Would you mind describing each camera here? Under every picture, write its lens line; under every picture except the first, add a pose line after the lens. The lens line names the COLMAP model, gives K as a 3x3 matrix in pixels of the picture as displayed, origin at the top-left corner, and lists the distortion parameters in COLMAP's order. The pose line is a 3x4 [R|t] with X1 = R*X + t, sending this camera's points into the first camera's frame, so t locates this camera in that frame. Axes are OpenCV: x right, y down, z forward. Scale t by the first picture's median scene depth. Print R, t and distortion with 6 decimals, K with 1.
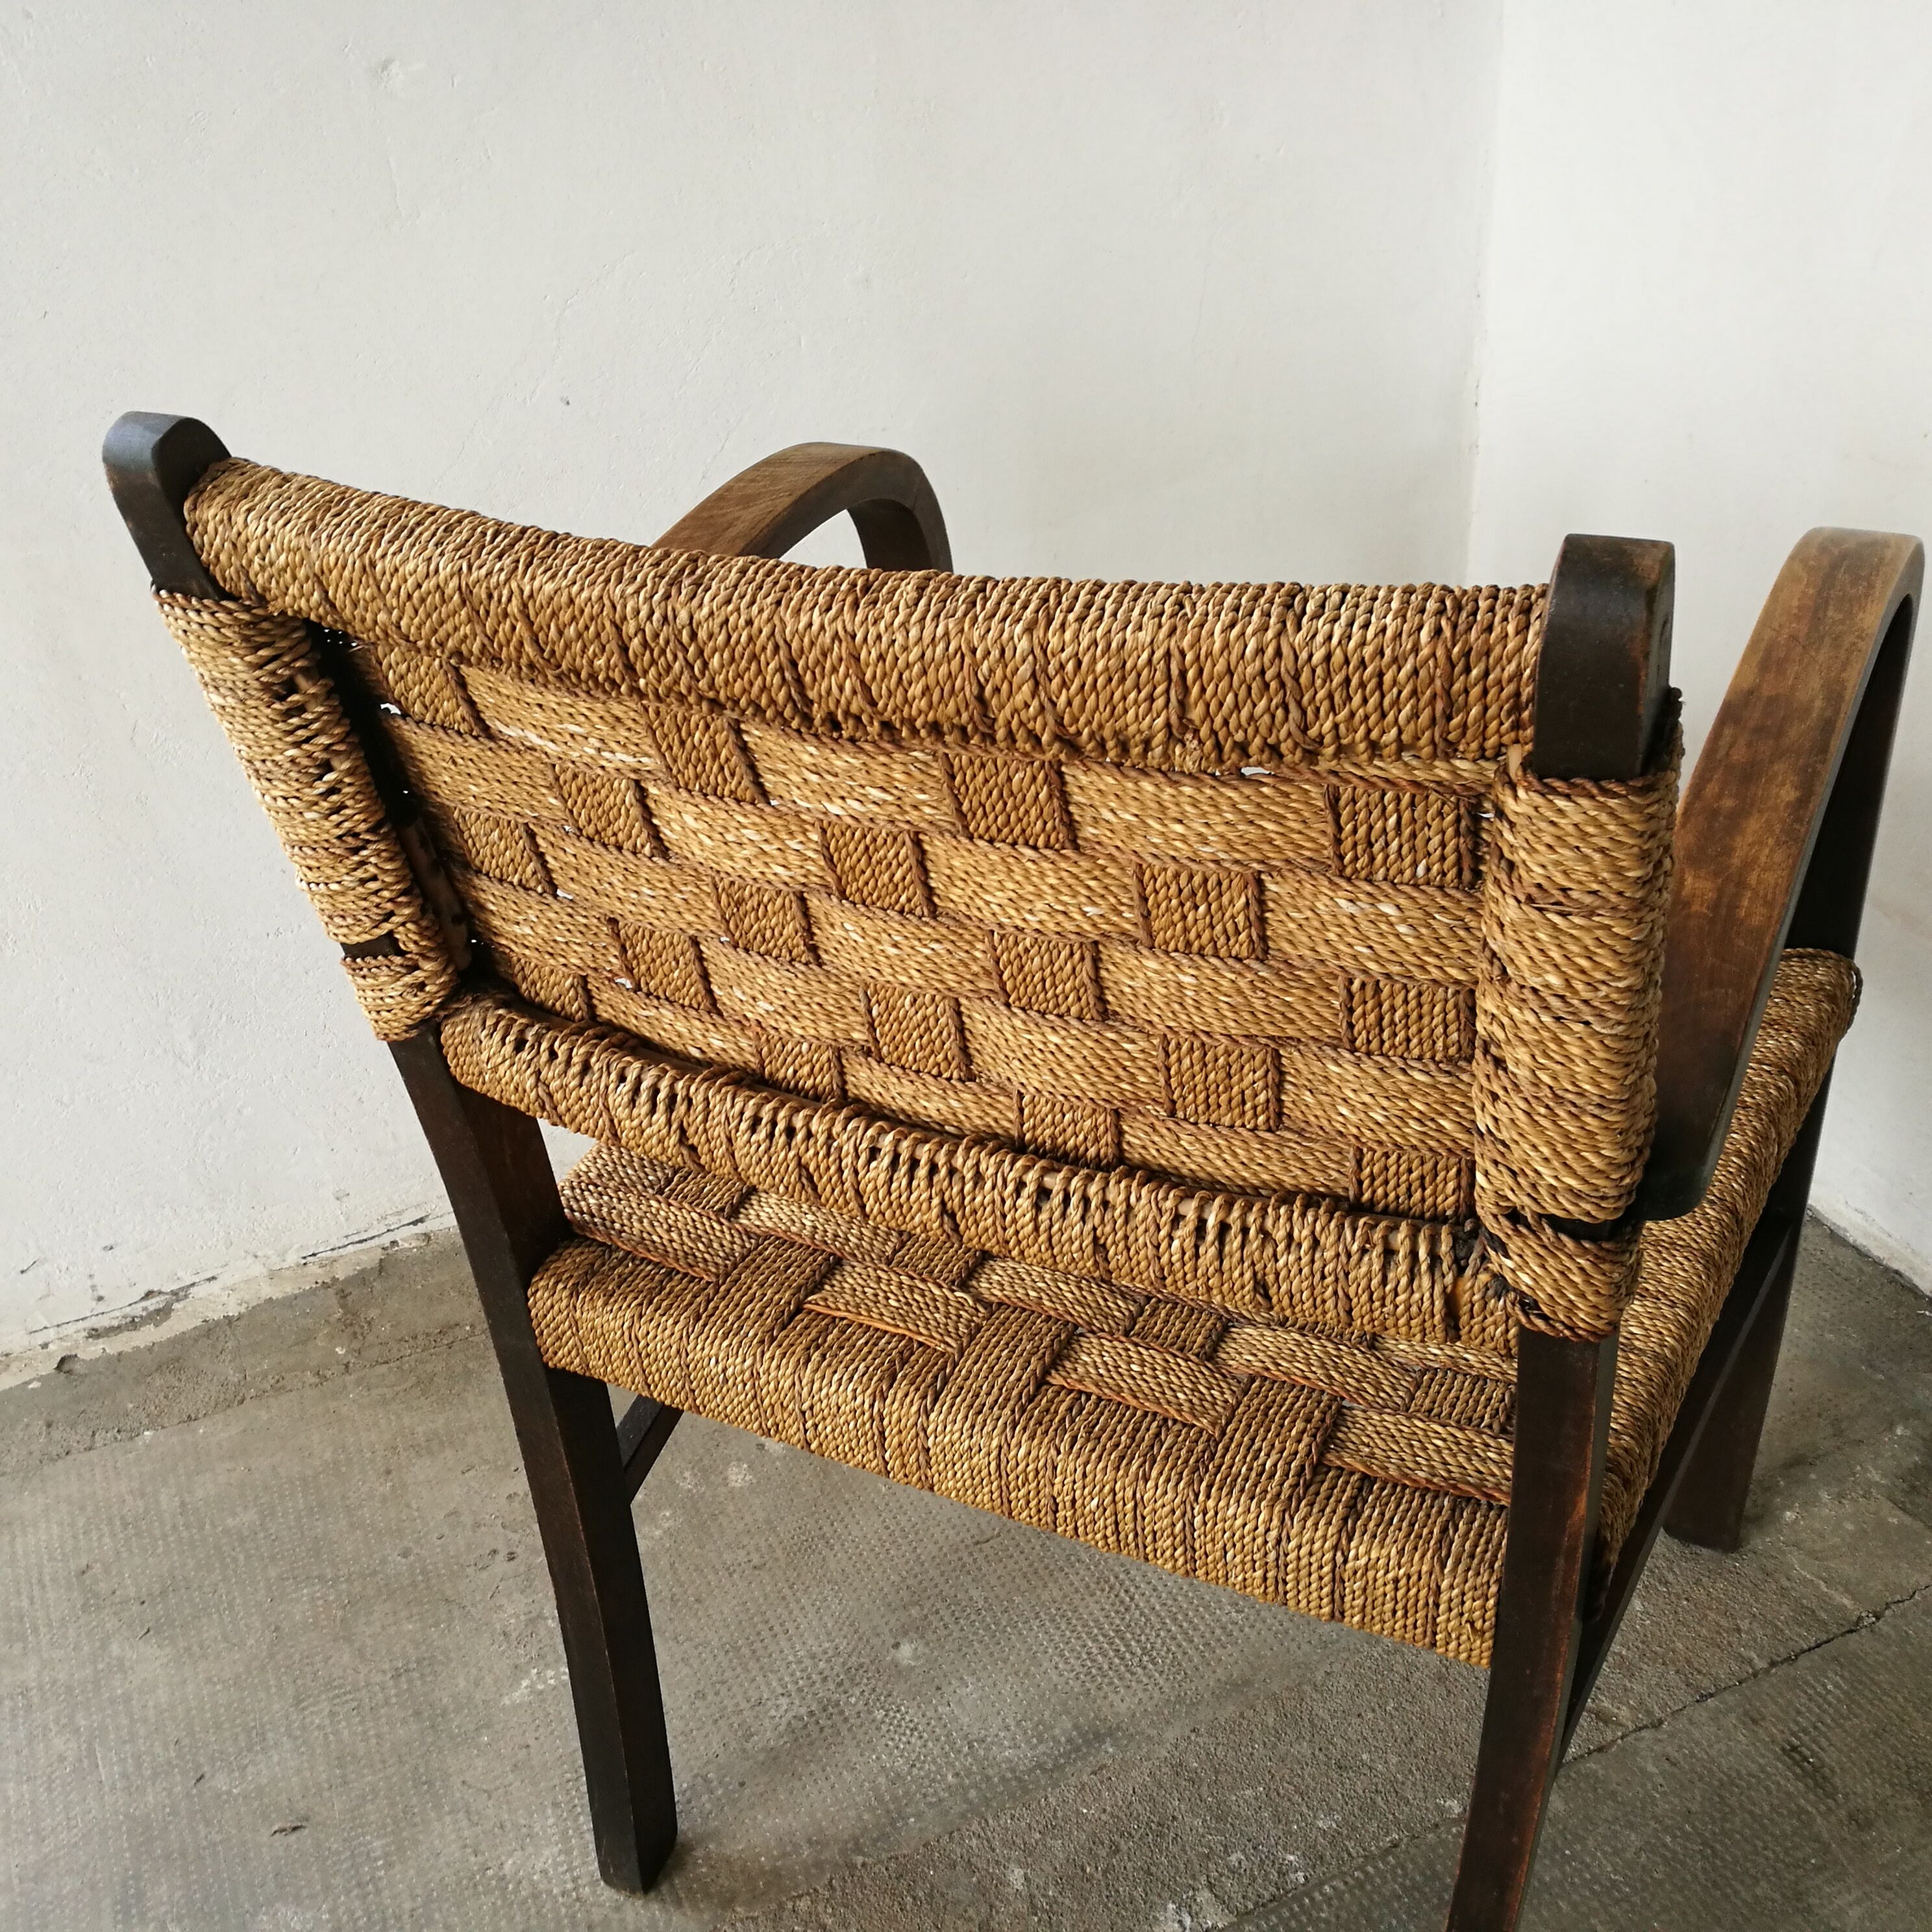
lens RADIAL K [[2063.5, 0, 972.0], [0, 2063.5, 987.8], [0, 0, 1]] dist [0.046222, -0.029633]
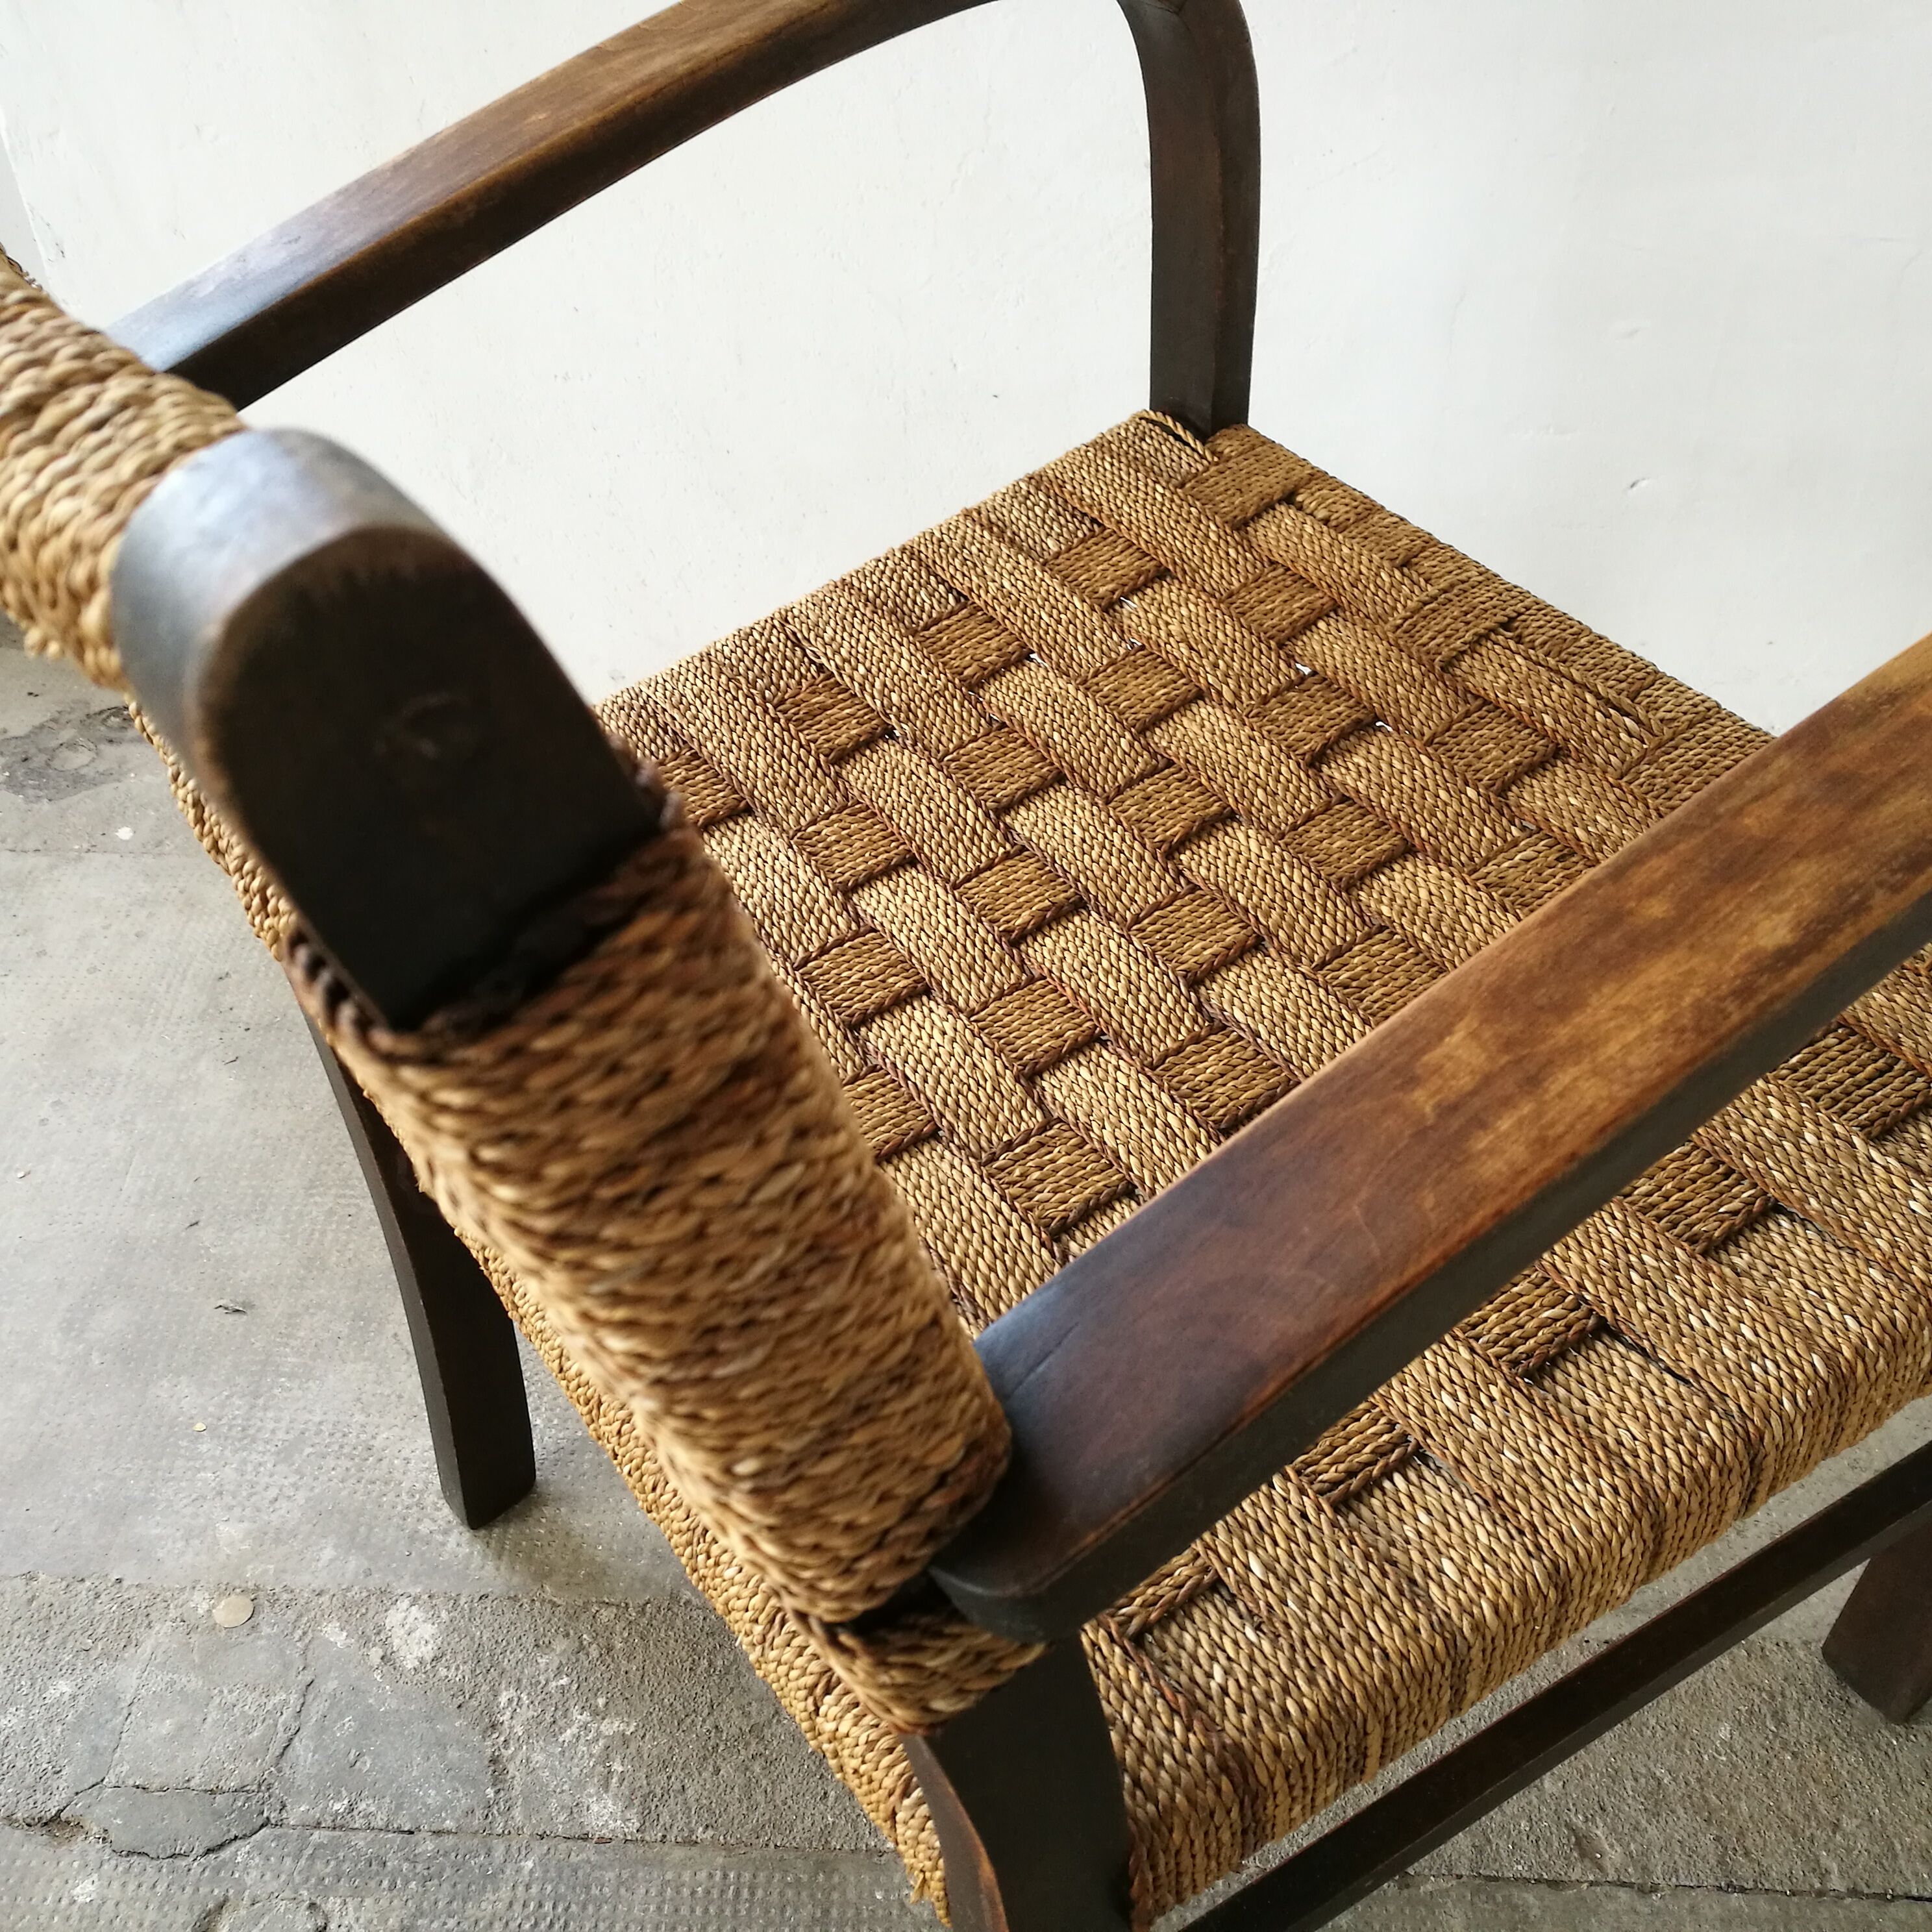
lens RADIAL K [[2063.5, 0, 972.0], [0, 2063.5, 987.8], [0, 0, 1]] dist [0.046222, -0.029633]
pose [[0.880904, 0.345237, -0.323759, 0.244196], [-0.248199, 0.919412, 0.305089, -0.123700], [0.402996, -0.188398, 0.895601, 0.275481]]
